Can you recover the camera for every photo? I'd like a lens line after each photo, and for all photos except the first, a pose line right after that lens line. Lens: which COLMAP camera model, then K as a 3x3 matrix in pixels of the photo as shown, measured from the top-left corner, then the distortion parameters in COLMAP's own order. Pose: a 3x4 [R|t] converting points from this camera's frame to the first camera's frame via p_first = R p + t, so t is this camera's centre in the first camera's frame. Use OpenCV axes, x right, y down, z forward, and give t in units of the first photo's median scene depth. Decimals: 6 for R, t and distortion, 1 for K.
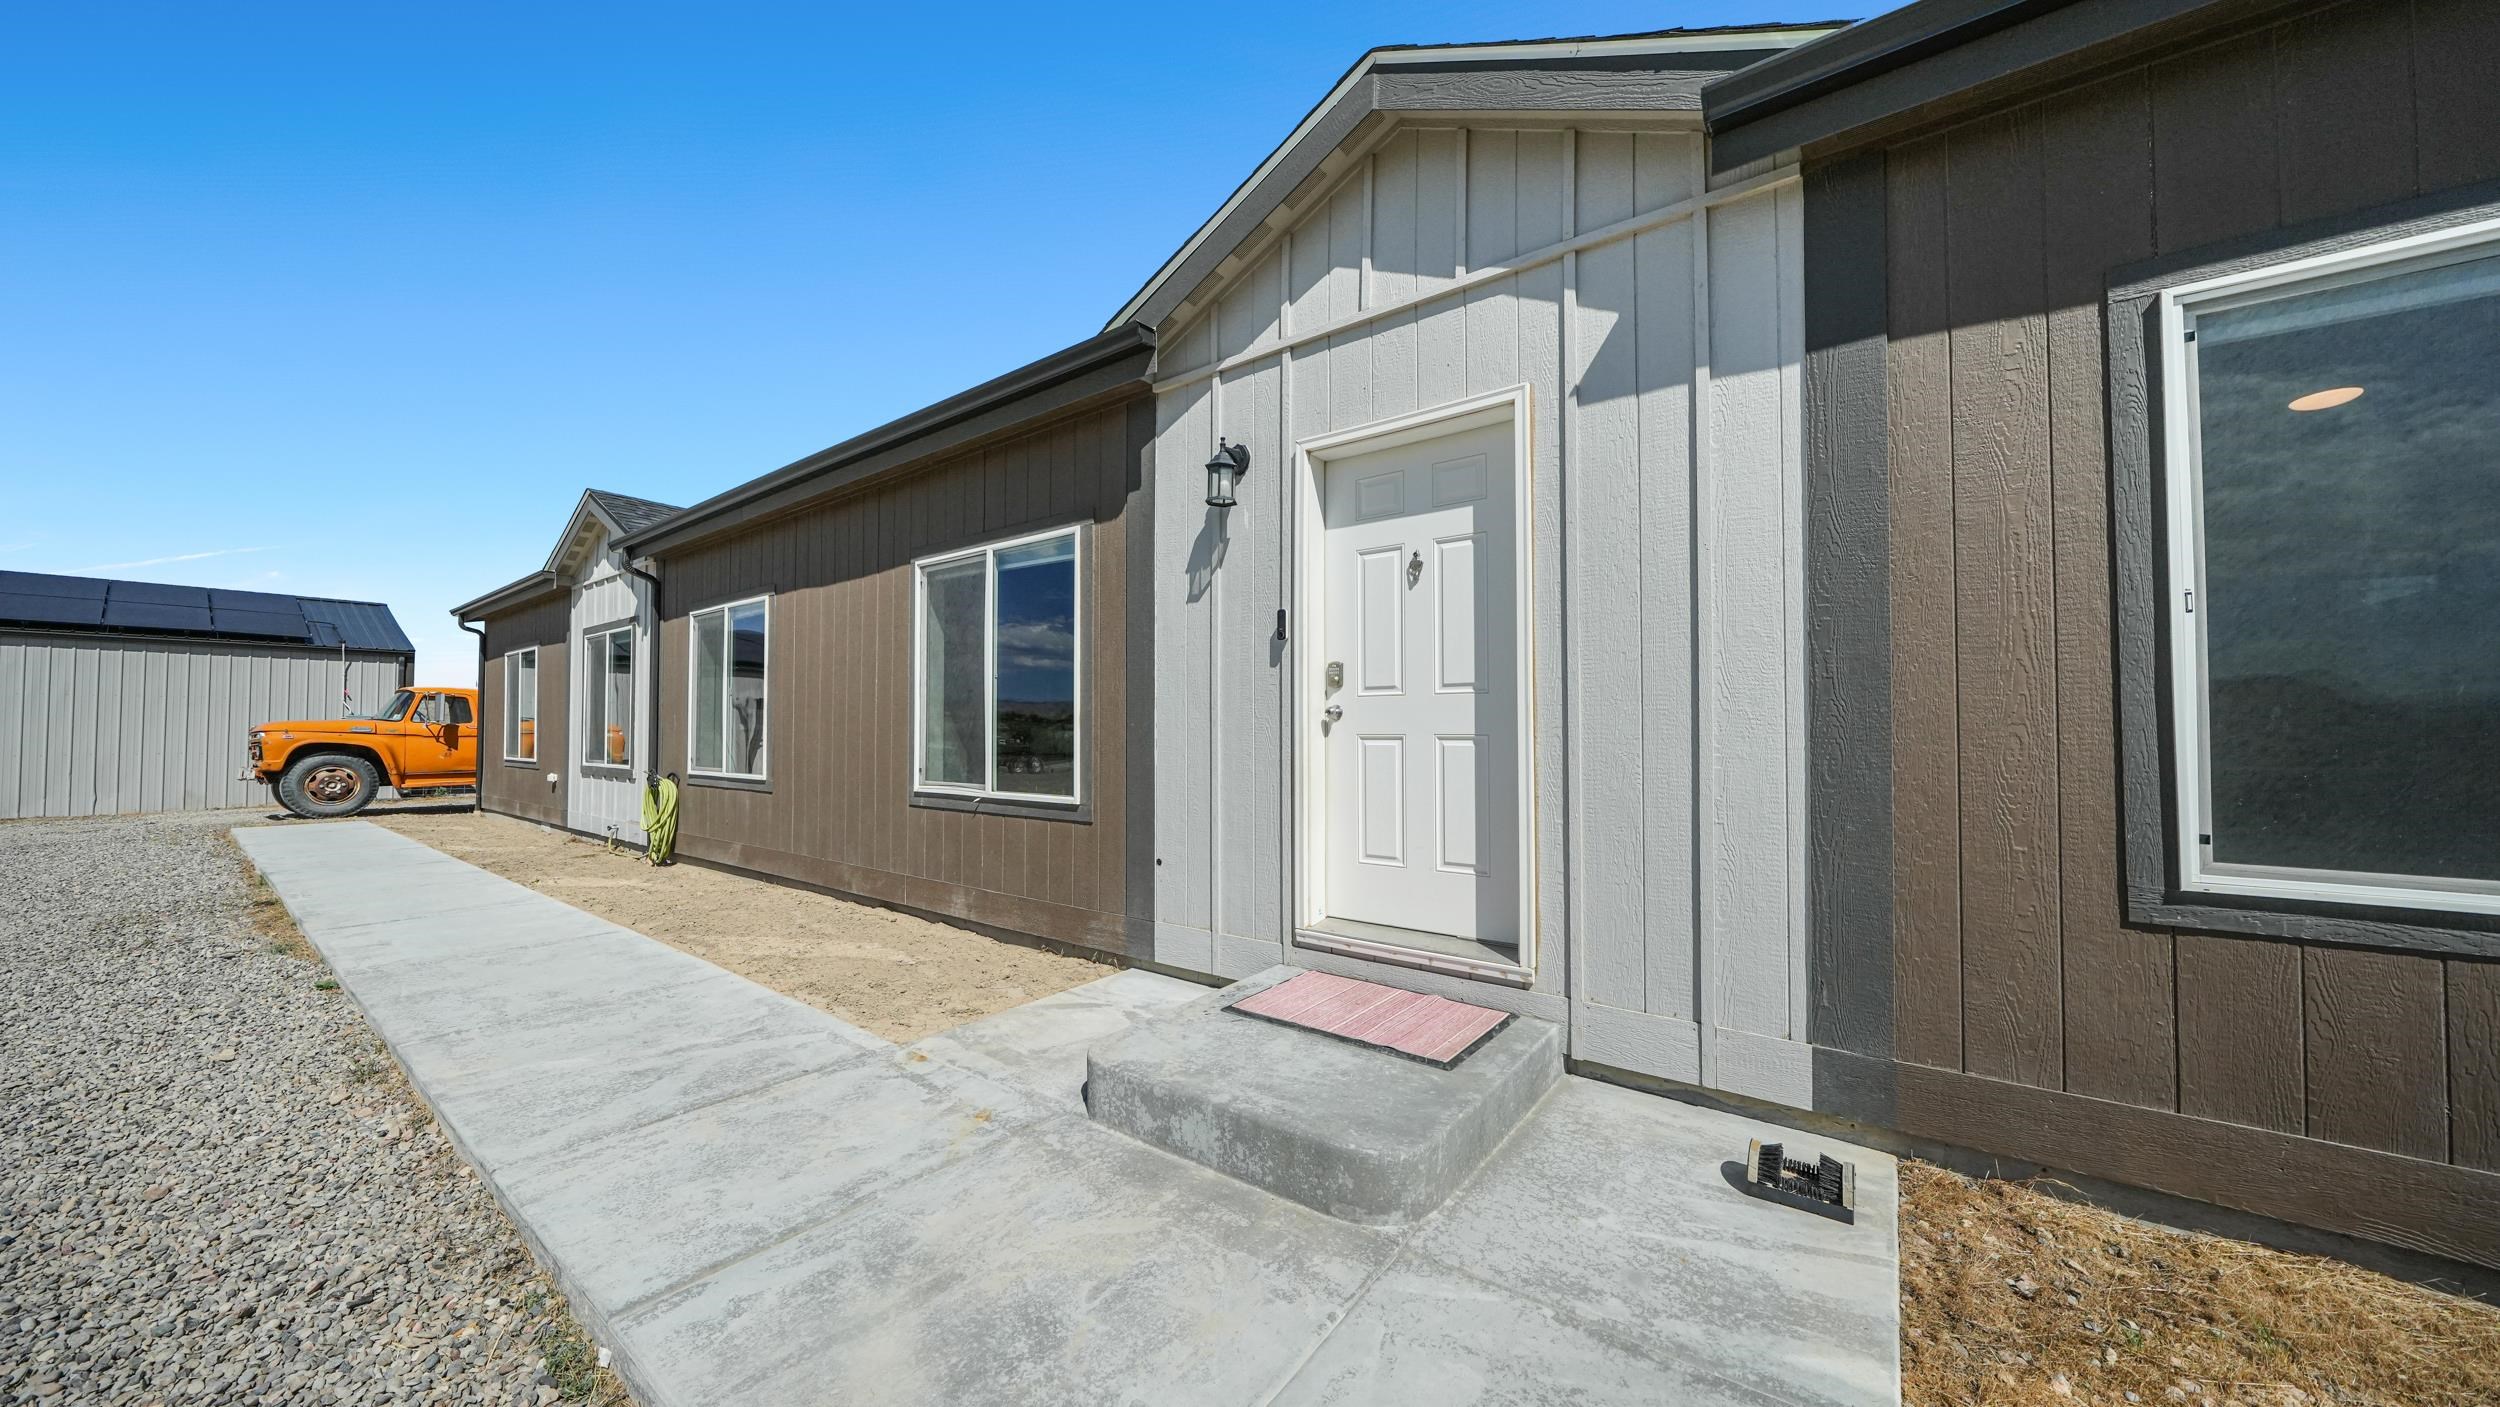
lens RADIAL K [[848.2, 0, 1251.5], [0, 848.2, 711.1], [0, 0, 1]] dist [-0.001083, -0.000046]
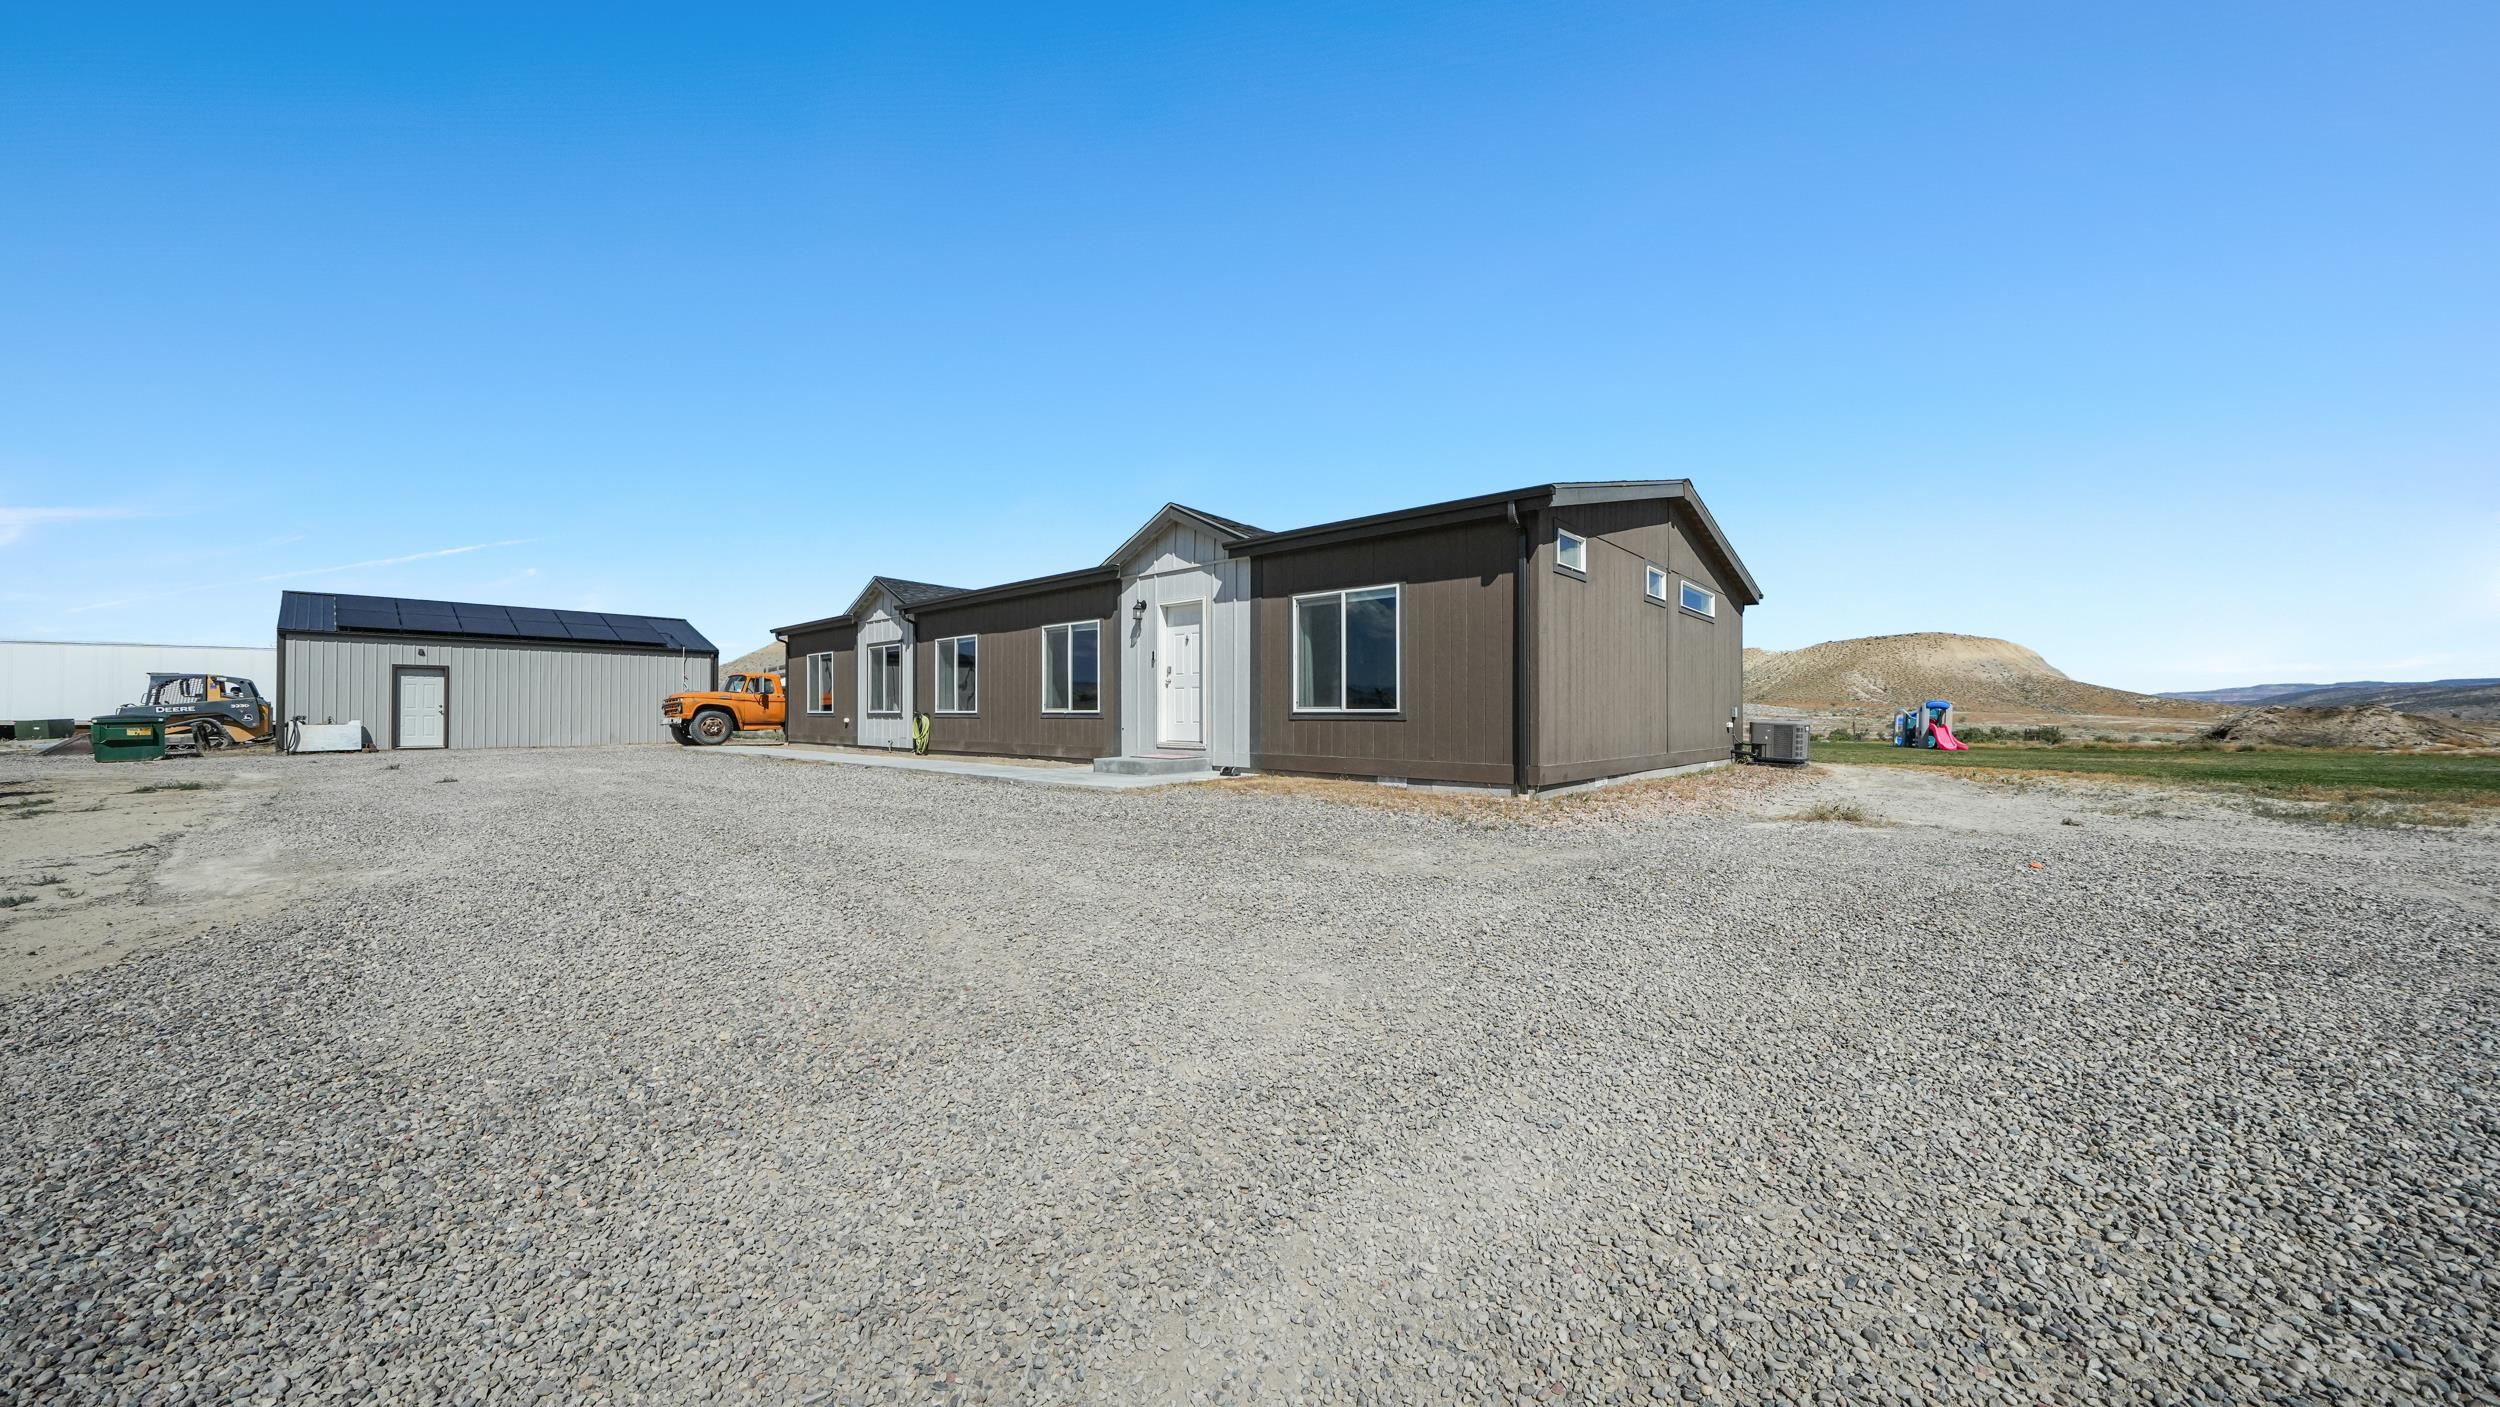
lens RADIAL K [[868.5, 0, 1250.0], [0, 868.5, 703.5], [0, 0, 1]] dist [0.000447, 0.000079]
pose [[0.995938, -0.000845, -0.090033, 0.537402], [0.002034, 0.999912, 0.013117, 0.033140], [0.090014, -0.013247, 0.995852, -1.787314]]
